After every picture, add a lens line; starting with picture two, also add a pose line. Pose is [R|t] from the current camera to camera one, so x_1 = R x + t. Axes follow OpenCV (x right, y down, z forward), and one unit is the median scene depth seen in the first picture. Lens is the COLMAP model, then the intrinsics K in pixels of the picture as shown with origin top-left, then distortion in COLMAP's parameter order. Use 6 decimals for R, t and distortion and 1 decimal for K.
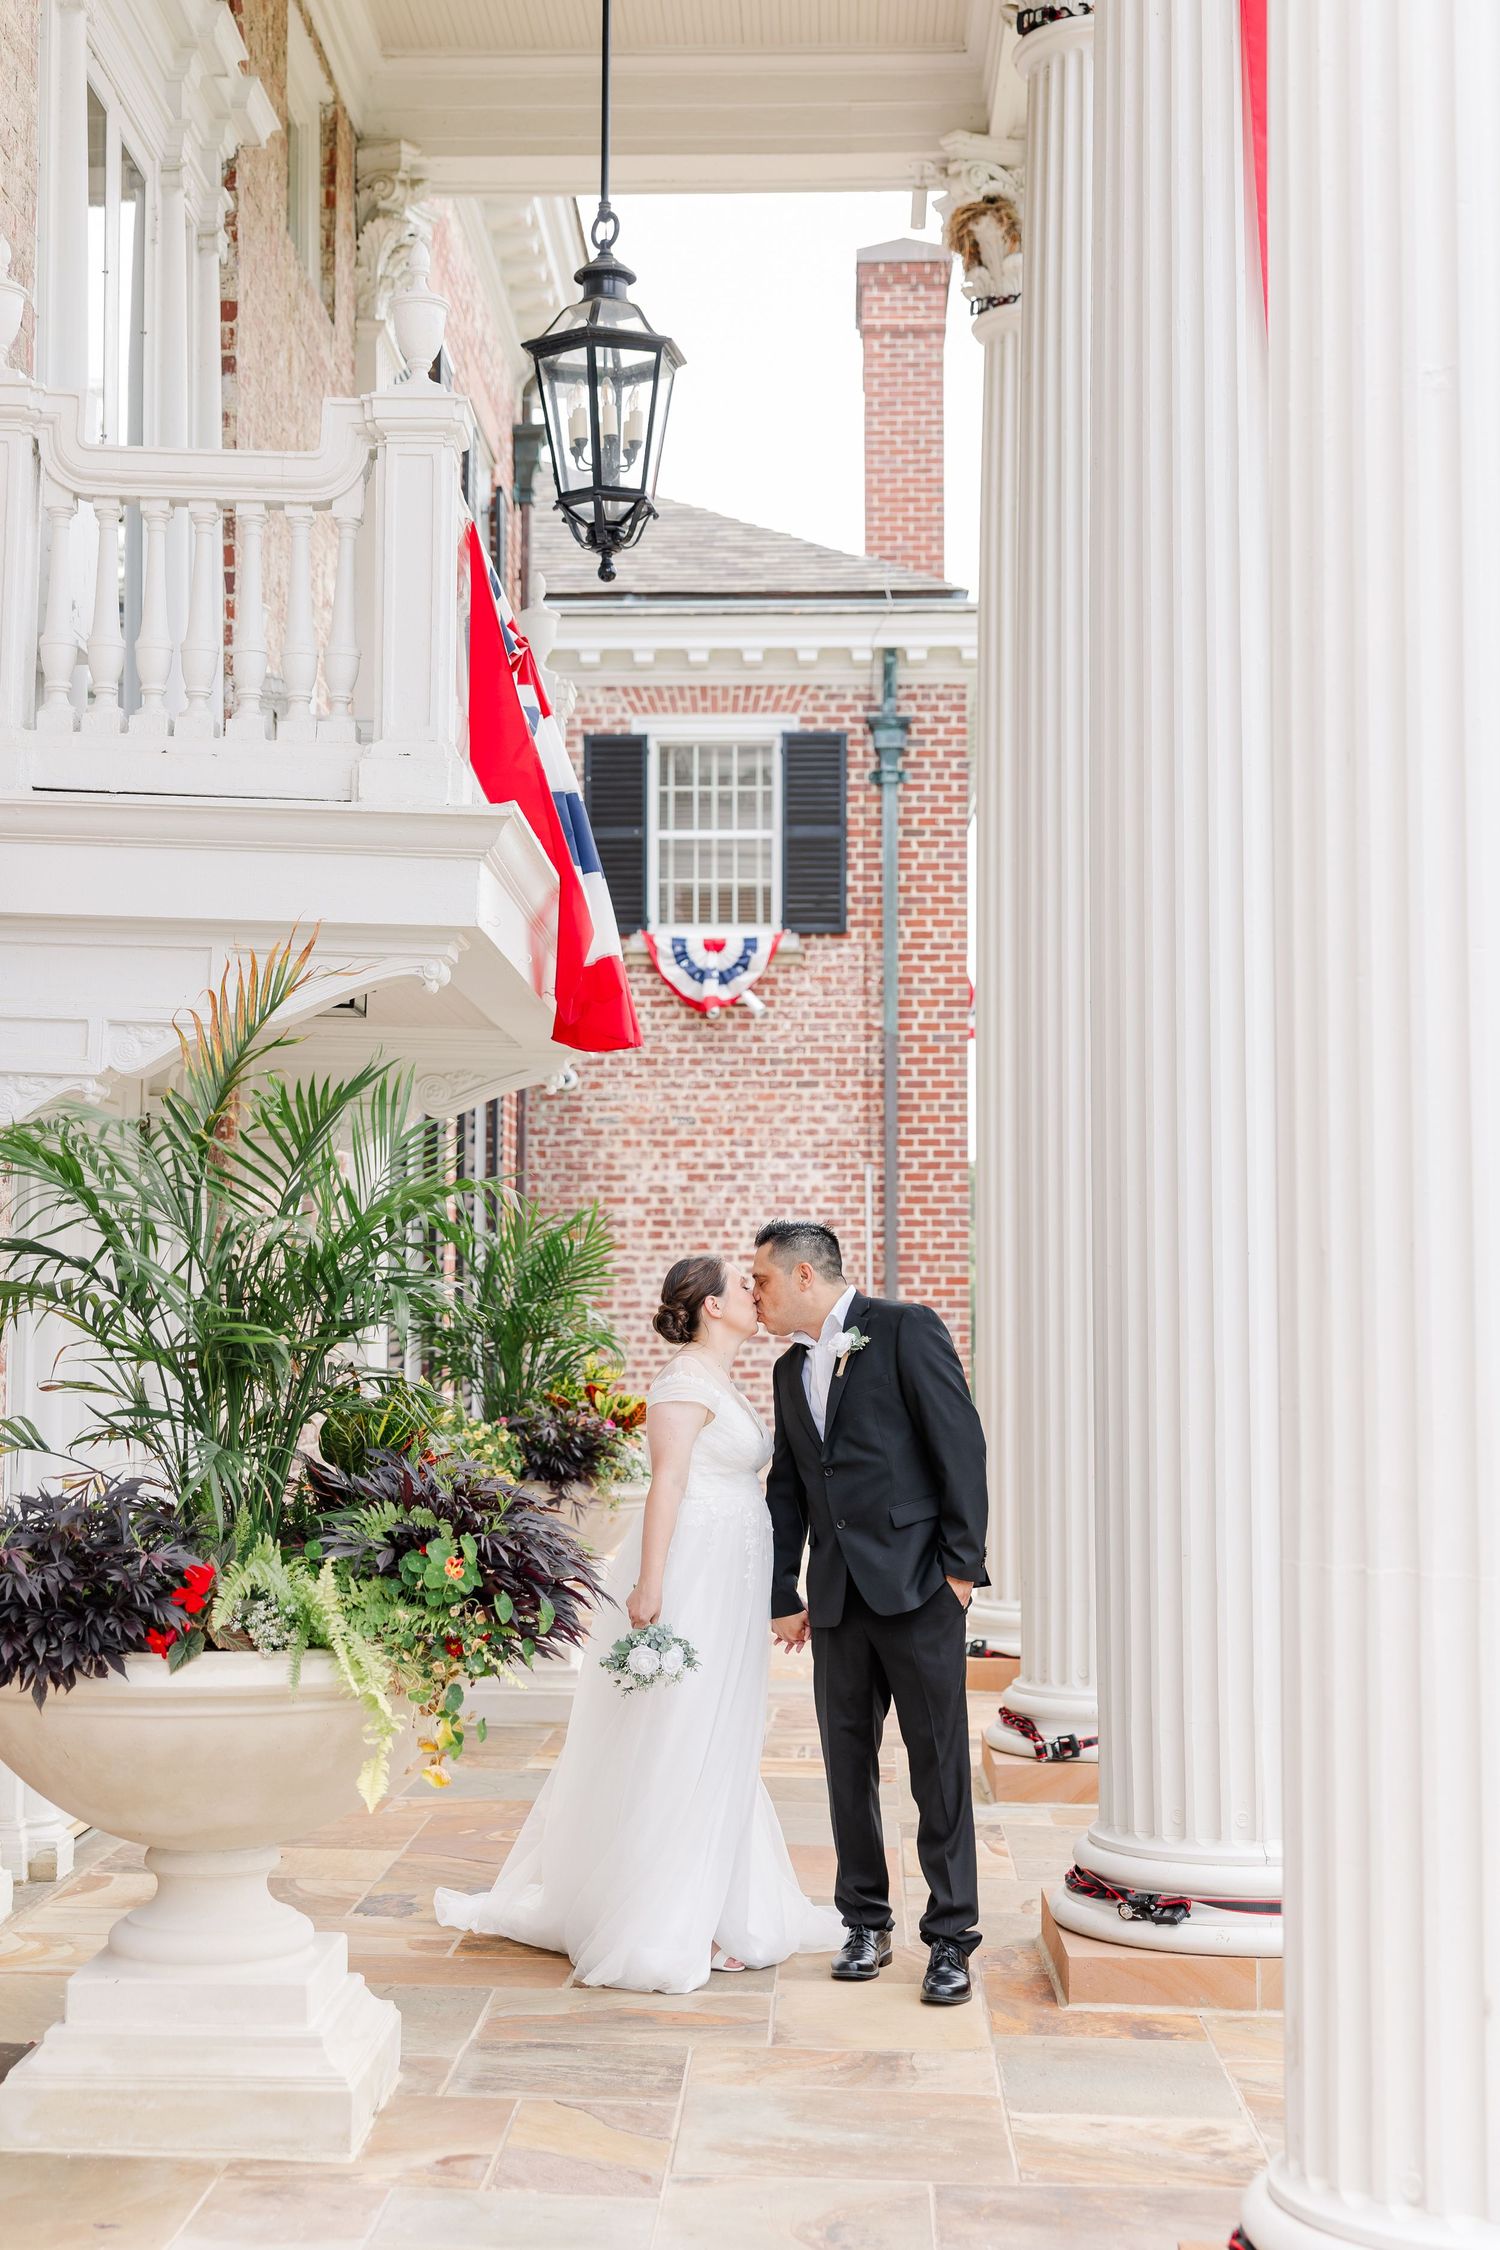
lens RADIAL K [[2964.5, 0, 695.2], [0, 2964.5, 1067.0], [0, 0, 1]] dist [0.007692, 0.000000]
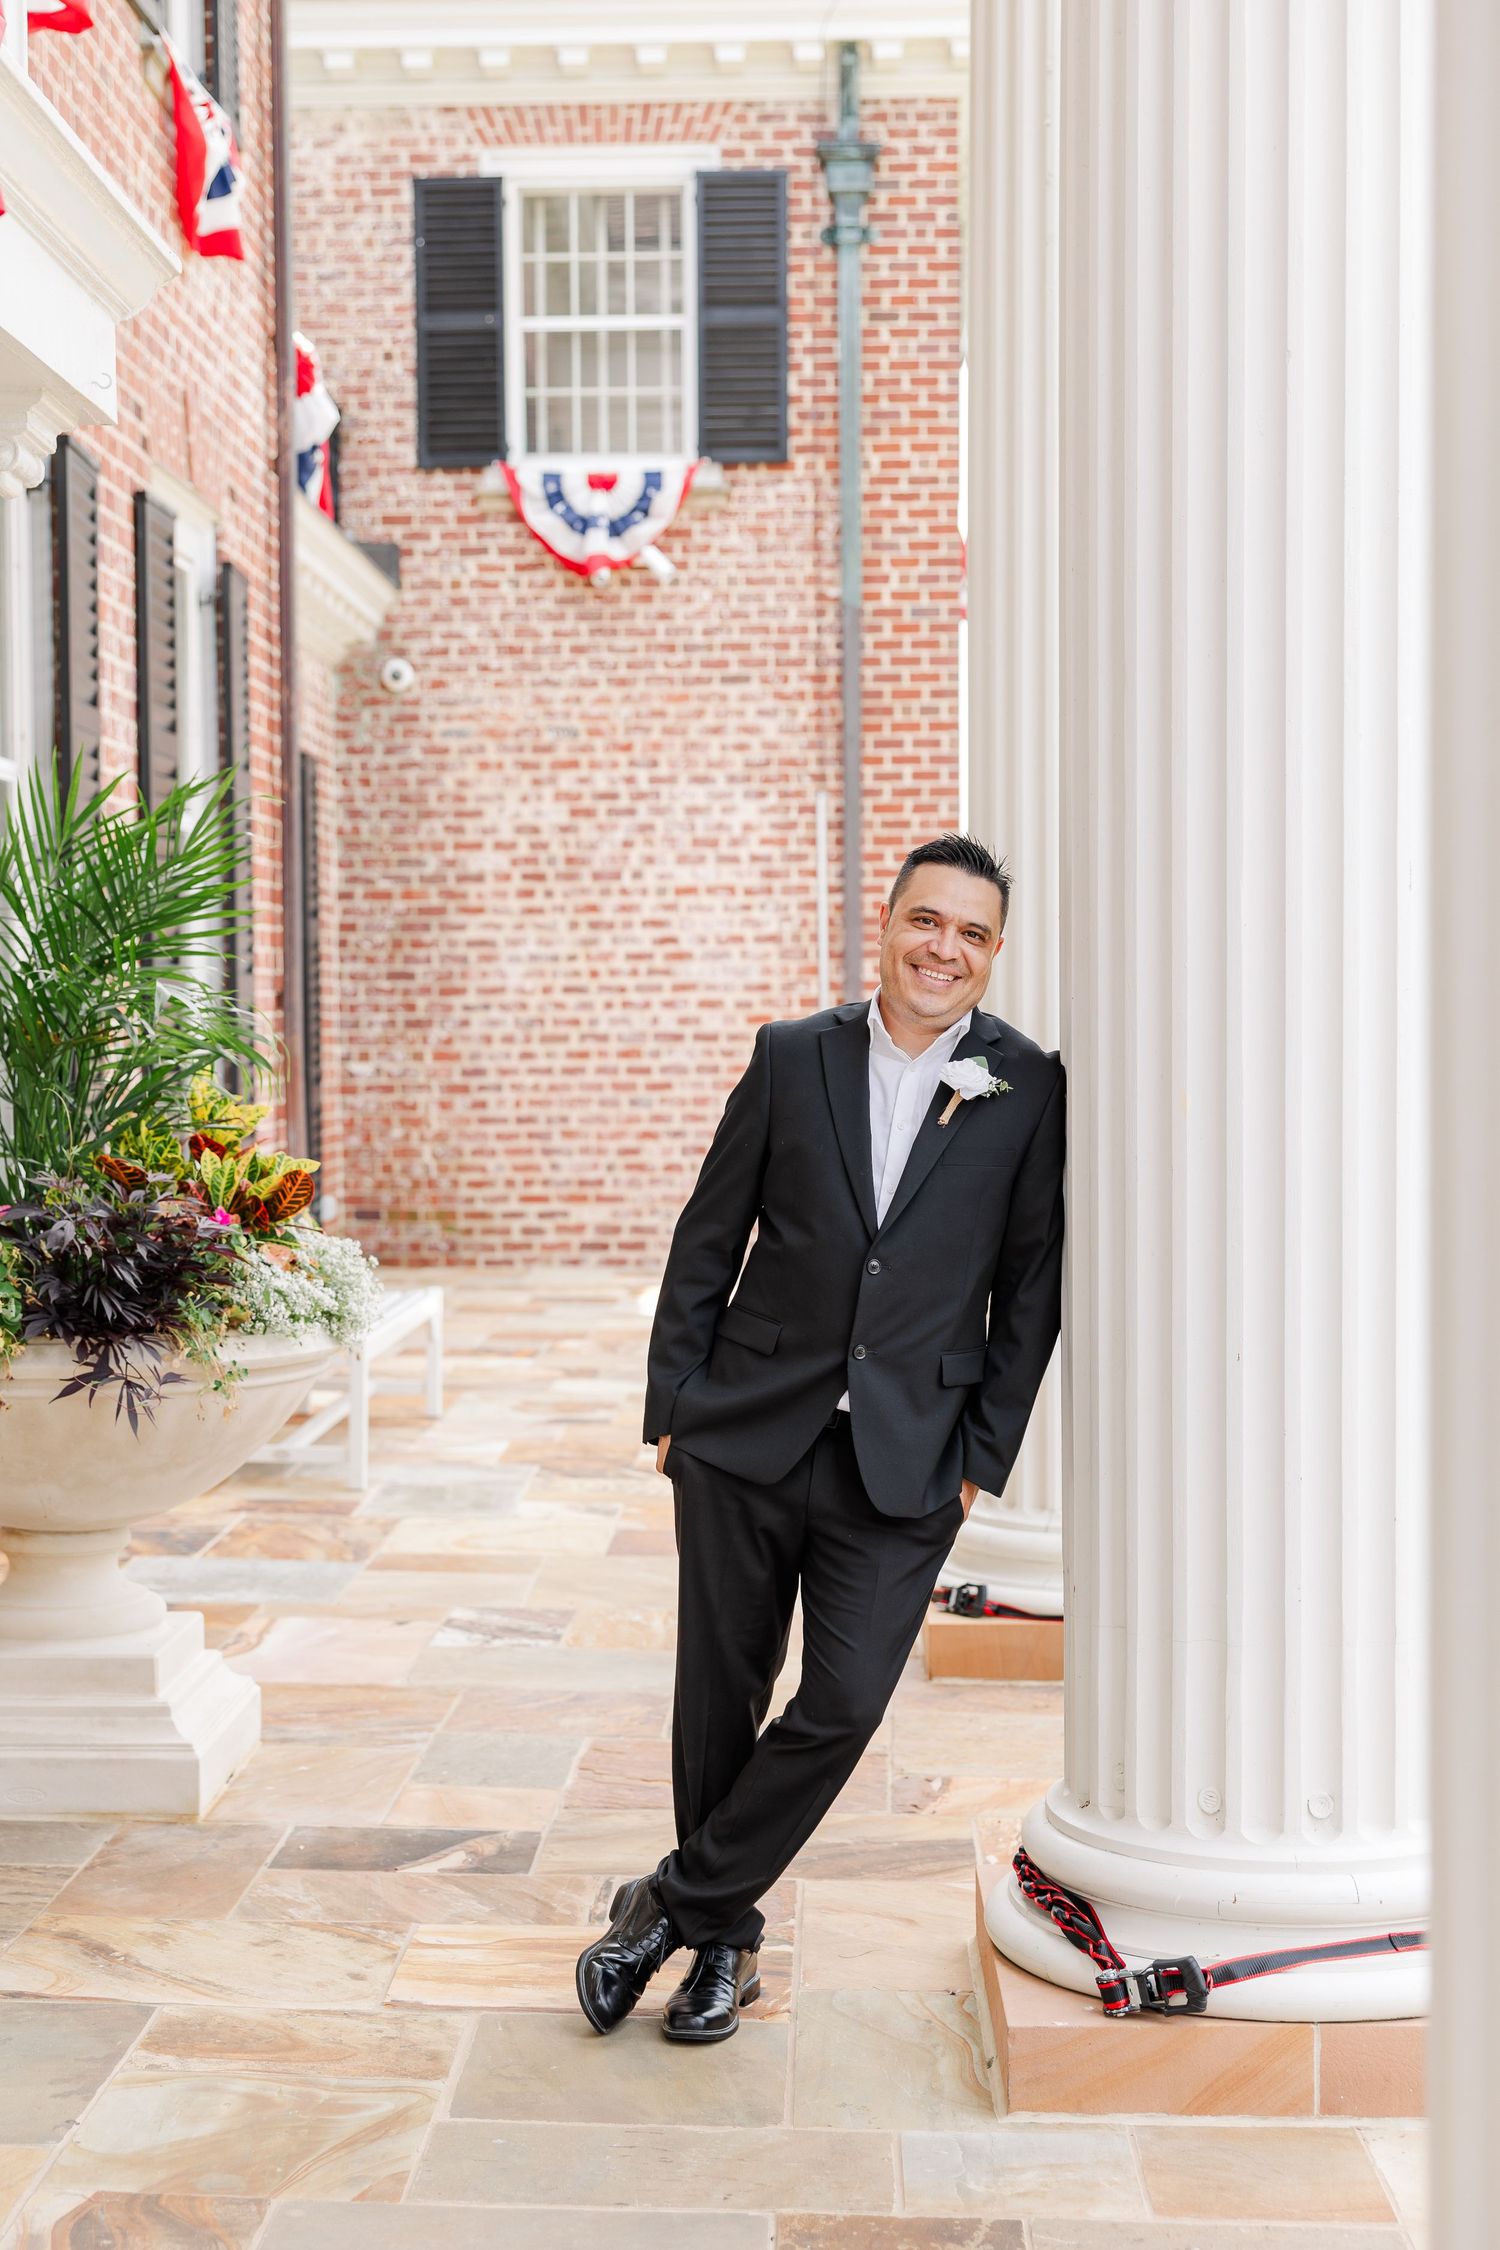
lens RADIAL K [[3224.4, 0, 701.9], [0, 3224.4, 1160.7], [0, 0, 1]] dist [0.023210, 0.000000]
pose [[0.999890, -0.011162, 0.009742, 0.020989], [0.009800, 0.991452, 0.130105, 0.019543], [-0.011111, -0.129995, 0.991452, 0.215968]]
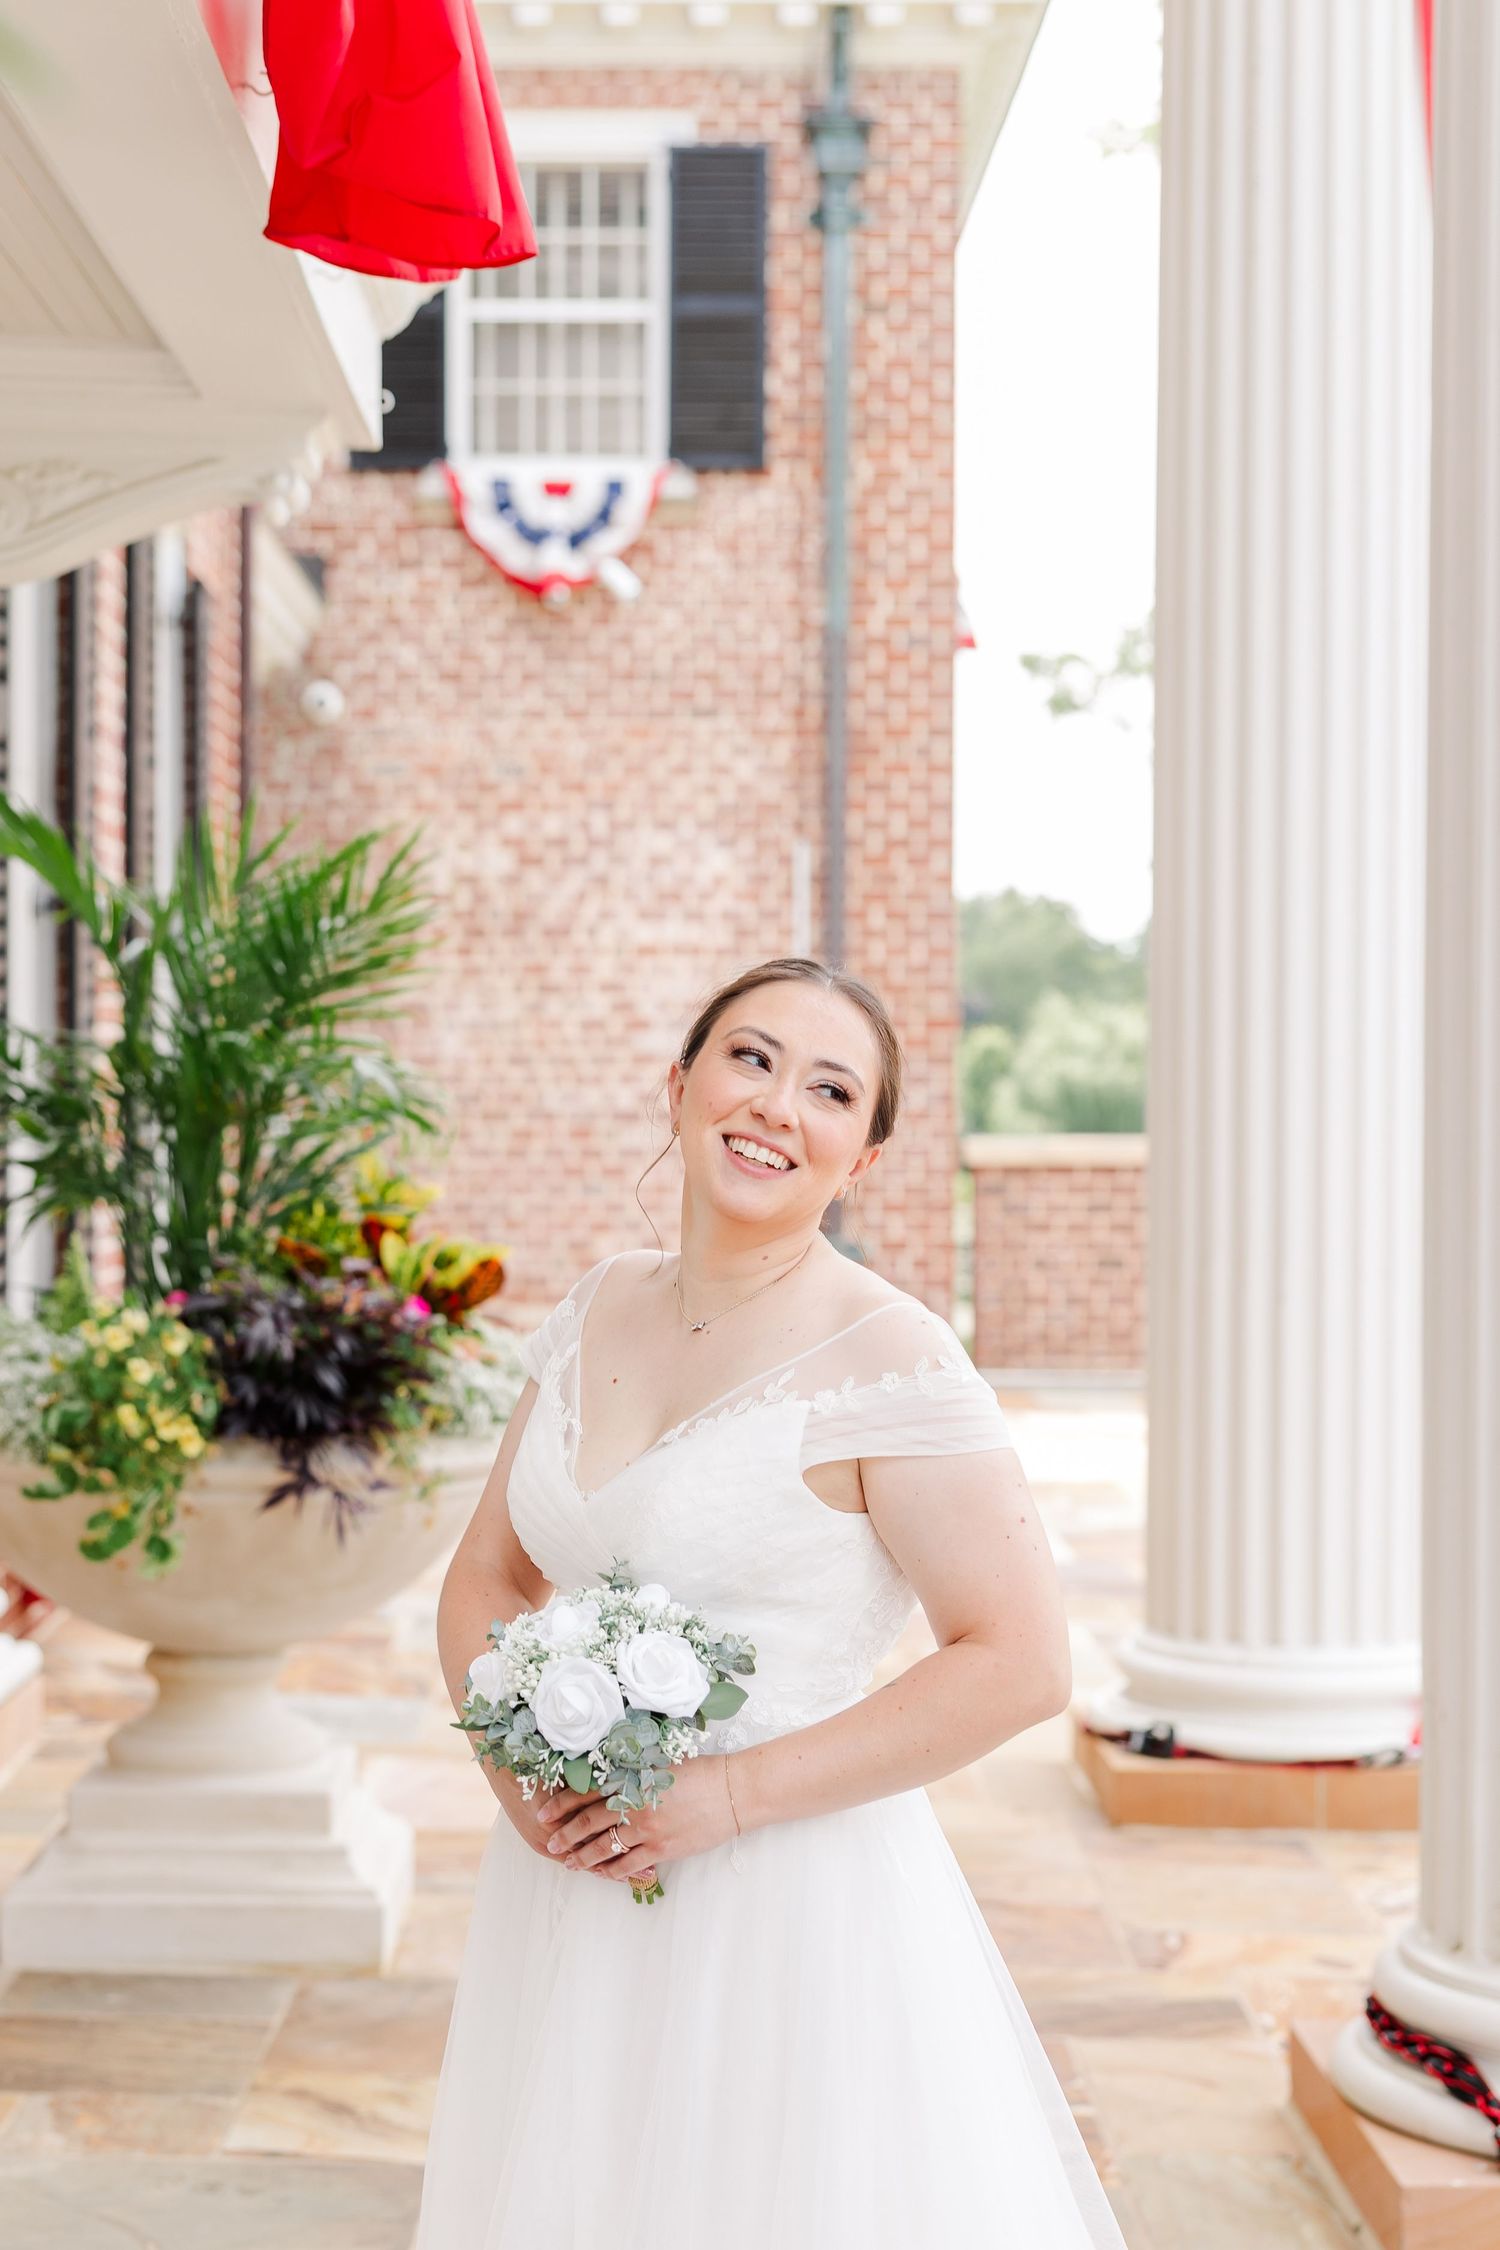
lens RADIAL K [[3722.8, 0, 628.7], [0, 3722.8, 1163.1], [0, 0, 1]] dist [0.017106, 0.000000]
pose [[0.999292, -0.000347, 0.037633, -0.008231], [-0.003592, 0.994512, 0.104558, 0.018300], [-0.037463, -0.104619, 0.993806, 0.203064]]
